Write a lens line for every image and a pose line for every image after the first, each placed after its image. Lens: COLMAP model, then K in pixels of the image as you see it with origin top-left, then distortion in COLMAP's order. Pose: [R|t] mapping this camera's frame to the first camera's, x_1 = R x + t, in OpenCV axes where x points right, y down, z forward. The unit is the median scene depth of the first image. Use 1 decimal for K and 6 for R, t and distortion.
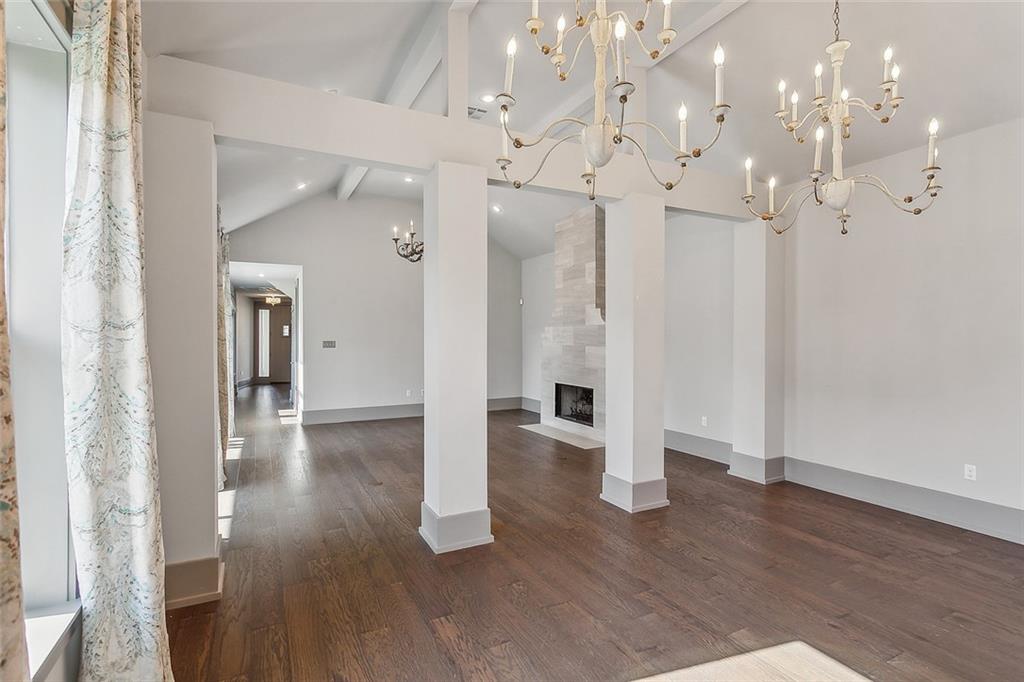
lens RADIAL K [[505.4, 0, 512.2], [0, 505.4, 346.5], [0, 0, 1]] dist [-0.000515, 0.001182]
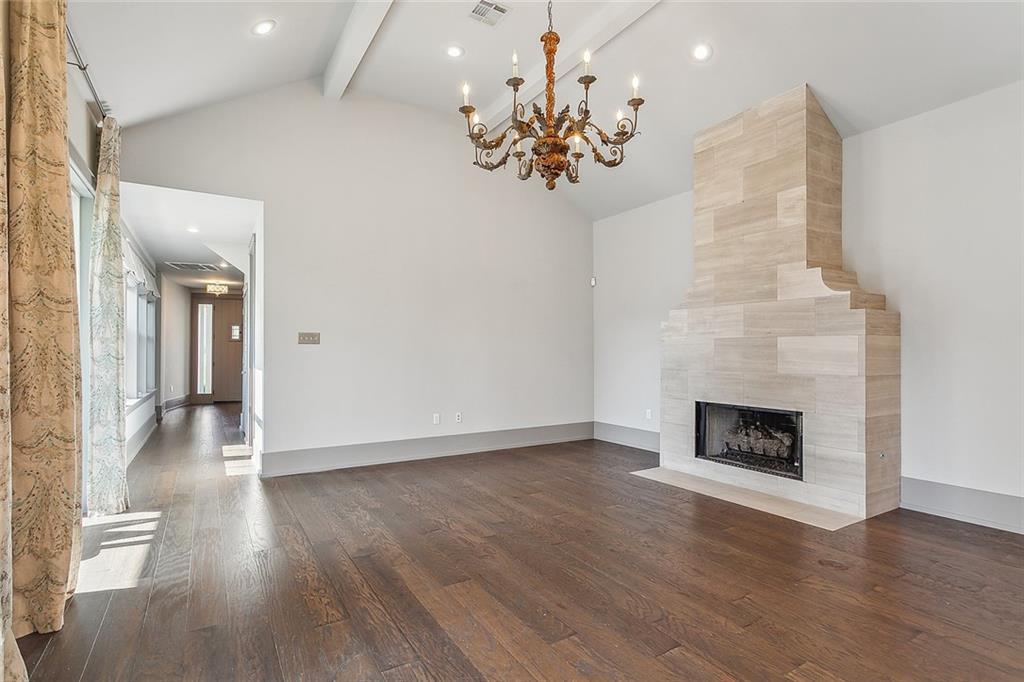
lens RADIAL K [[501.0, 0, 513.2], [0, 501.0, 355.9], [0, 0, 1]] dist [-0.000969, 0.000168]
pose [[0.996640, -0.000814, 0.081902, -0.175842], [0.001786, 0.999929, -0.011790, 0.023483], [-0.081887, 0.011896, 0.996571, 0.405201]]
